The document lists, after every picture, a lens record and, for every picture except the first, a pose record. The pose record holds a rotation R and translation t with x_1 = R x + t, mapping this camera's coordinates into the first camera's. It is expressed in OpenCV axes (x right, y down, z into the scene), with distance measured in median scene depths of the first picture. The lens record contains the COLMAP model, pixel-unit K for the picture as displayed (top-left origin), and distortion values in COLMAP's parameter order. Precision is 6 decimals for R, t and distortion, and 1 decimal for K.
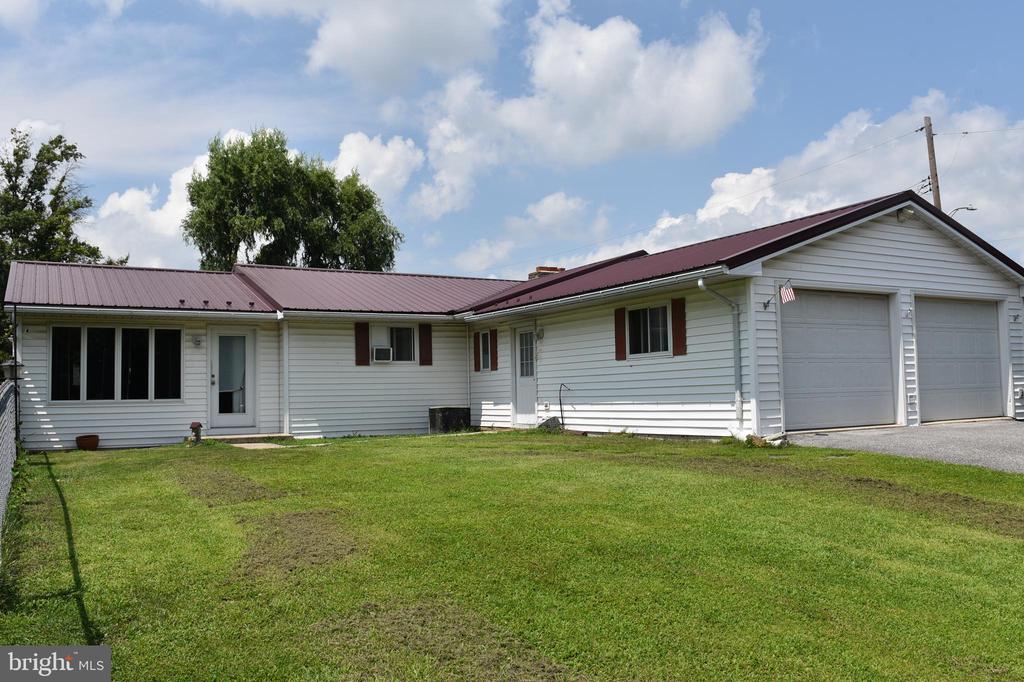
lens RADIAL K [[904.1, 0, 512.0], [0, 904.1, 341.0], [0, 0, 1]] dist [-0.010228, -0.004510]
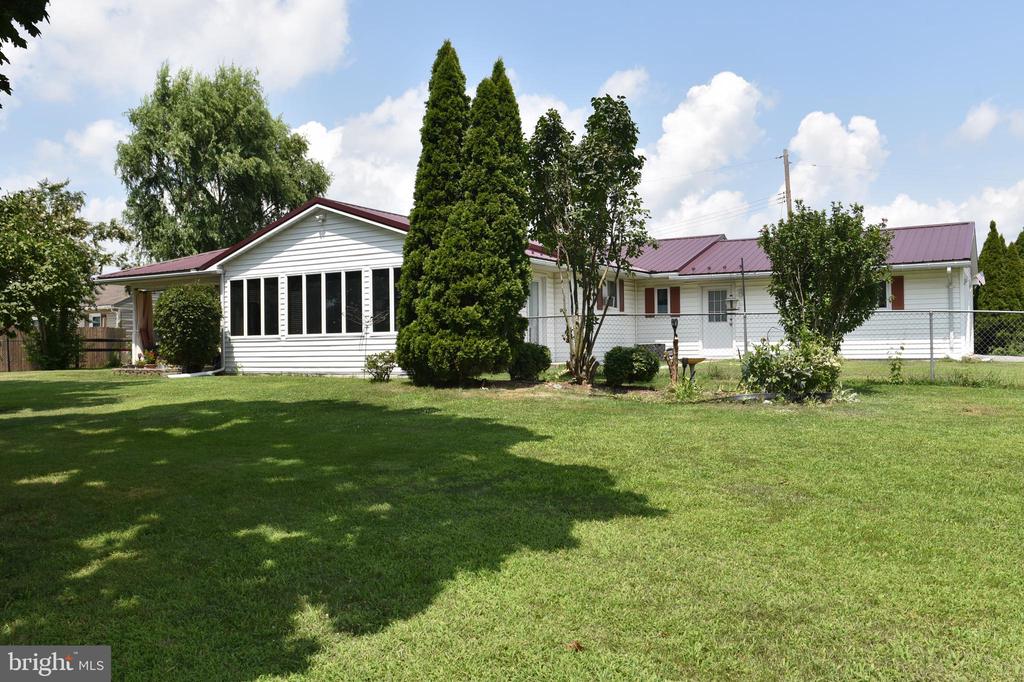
lens RADIAL K [[904.1, 0, 512.0], [0, 904.1, 341.0], [0, 0, 1]] dist [-0.010228, -0.004510]
pose [[0.843447, 0.009726, 0.537124, -0.949743], [-0.038202, 0.998391, 0.041910, 0.021519], [-0.535852, -0.055868, 0.842461, -0.012260]]
